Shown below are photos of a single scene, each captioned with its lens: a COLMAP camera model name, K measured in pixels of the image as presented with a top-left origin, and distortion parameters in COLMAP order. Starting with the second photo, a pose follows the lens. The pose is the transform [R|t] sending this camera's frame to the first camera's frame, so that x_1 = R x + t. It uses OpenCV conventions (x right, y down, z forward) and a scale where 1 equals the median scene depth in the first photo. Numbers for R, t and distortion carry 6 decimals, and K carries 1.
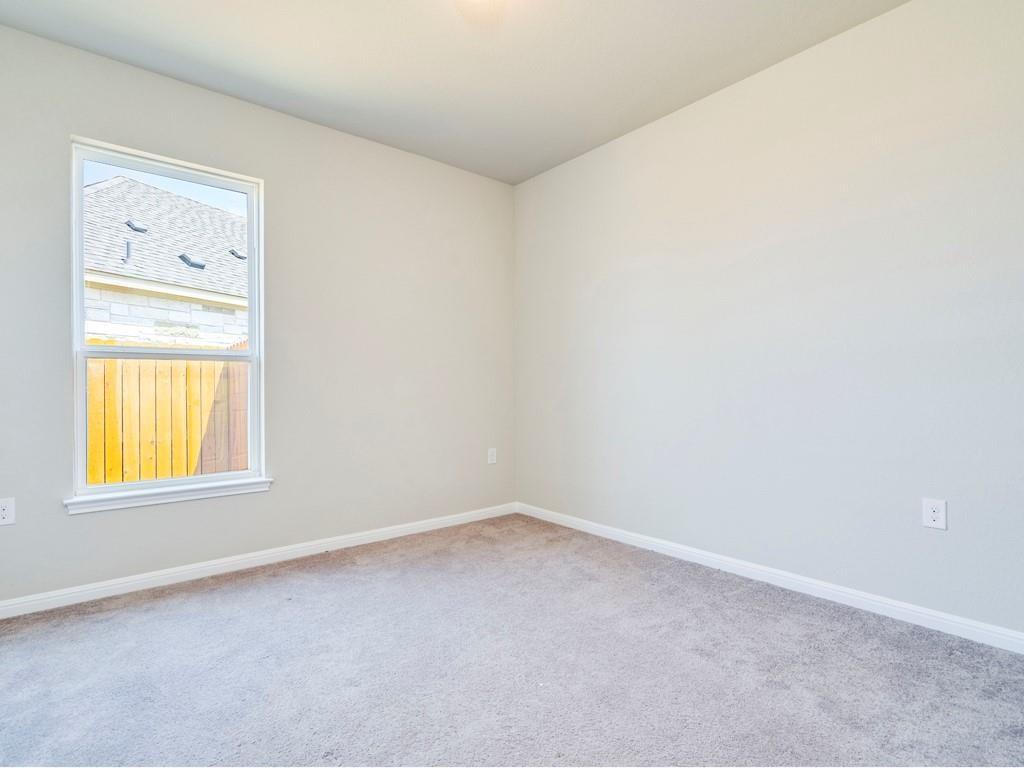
lens RADIAL K [[527.7, 0, 514.1], [0, 527.7, 385.0], [0, 0, 1]] dist [-0.005179, -0.000143]
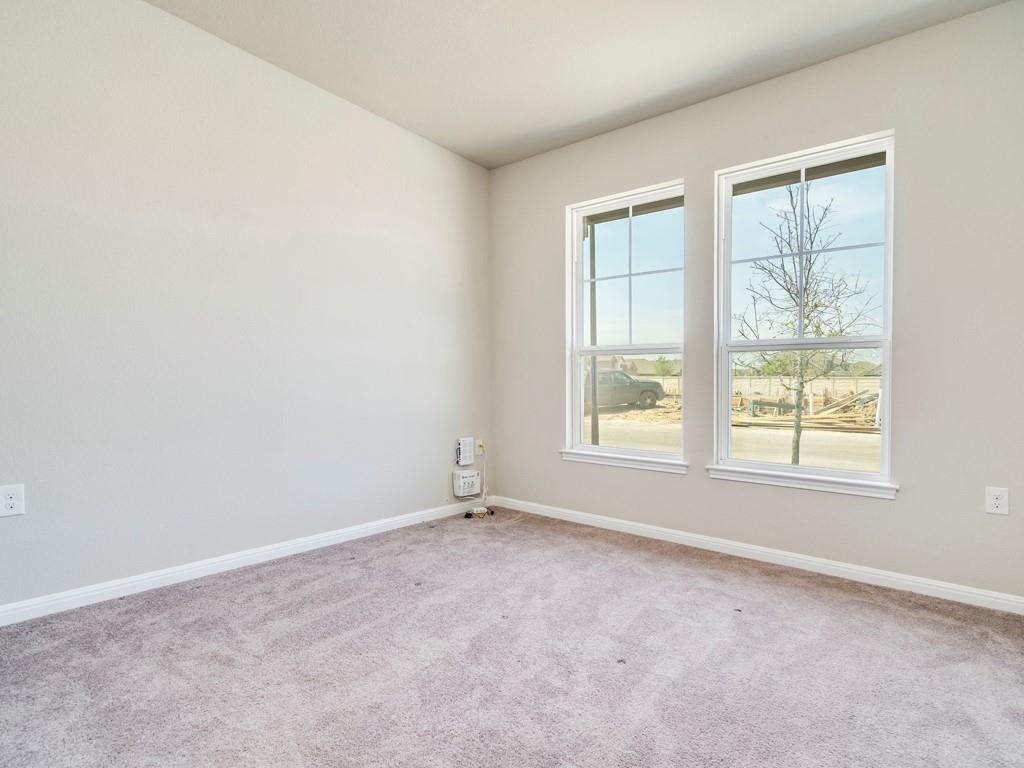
lens RADIAL K [[527.7, 0, 514.1], [0, 527.7, 385.0], [0, 0, 1]] dist [-0.005179, -0.000143]
pose [[0.176549, 0.014221, -0.984189, 0.309873], [0.000874, 0.999893, 0.014604, 0.006286], [0.984291, -0.003439, 0.176518, 0.314250]]
